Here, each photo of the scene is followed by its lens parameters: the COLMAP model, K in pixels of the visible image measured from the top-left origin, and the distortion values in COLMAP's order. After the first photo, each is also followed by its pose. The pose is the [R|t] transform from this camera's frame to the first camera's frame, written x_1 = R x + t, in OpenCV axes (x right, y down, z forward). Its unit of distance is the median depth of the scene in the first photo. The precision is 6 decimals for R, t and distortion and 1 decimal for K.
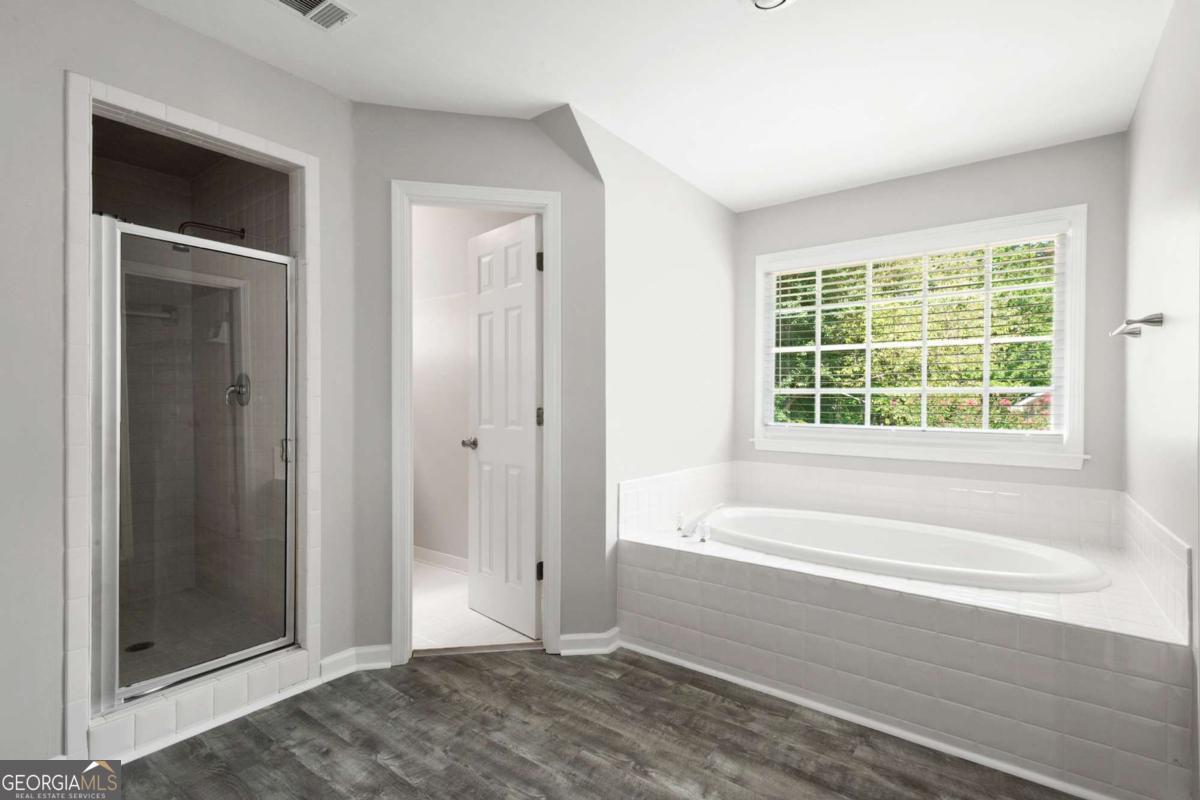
lens RADIAL K [[558.7, 0, 601.2], [0, 558.7, 401.5], [0, 0, 1]] dist [0.010925, -0.000806]
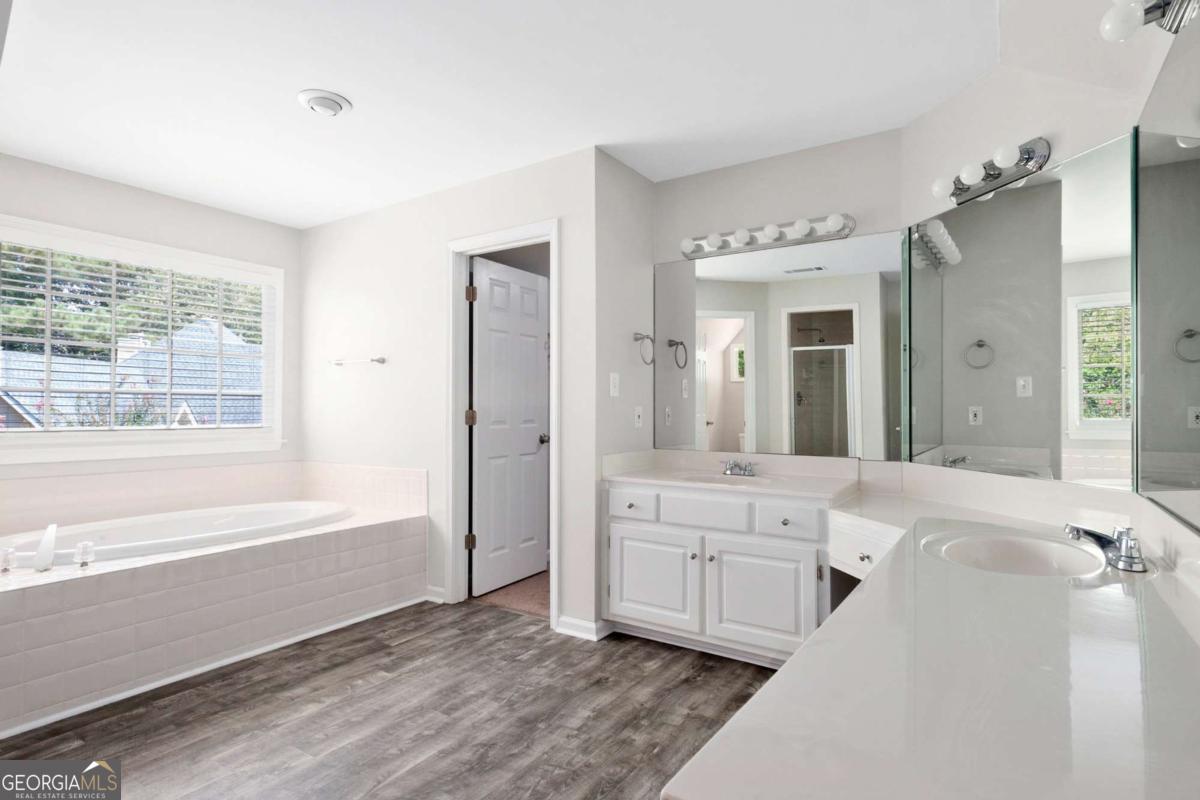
lens RADIAL K [[649.9, 0, 600.3], [0, 649.9, 402.6], [0, 0, 1]] dist [0.002310, 0.000313]
pose [[-0.075956, 0.010060, 0.997060, -1.126387], [-0.000247, 0.999949, -0.010108, 0.019657], [-0.997111, -0.001014, -0.075950, 0.390104]]
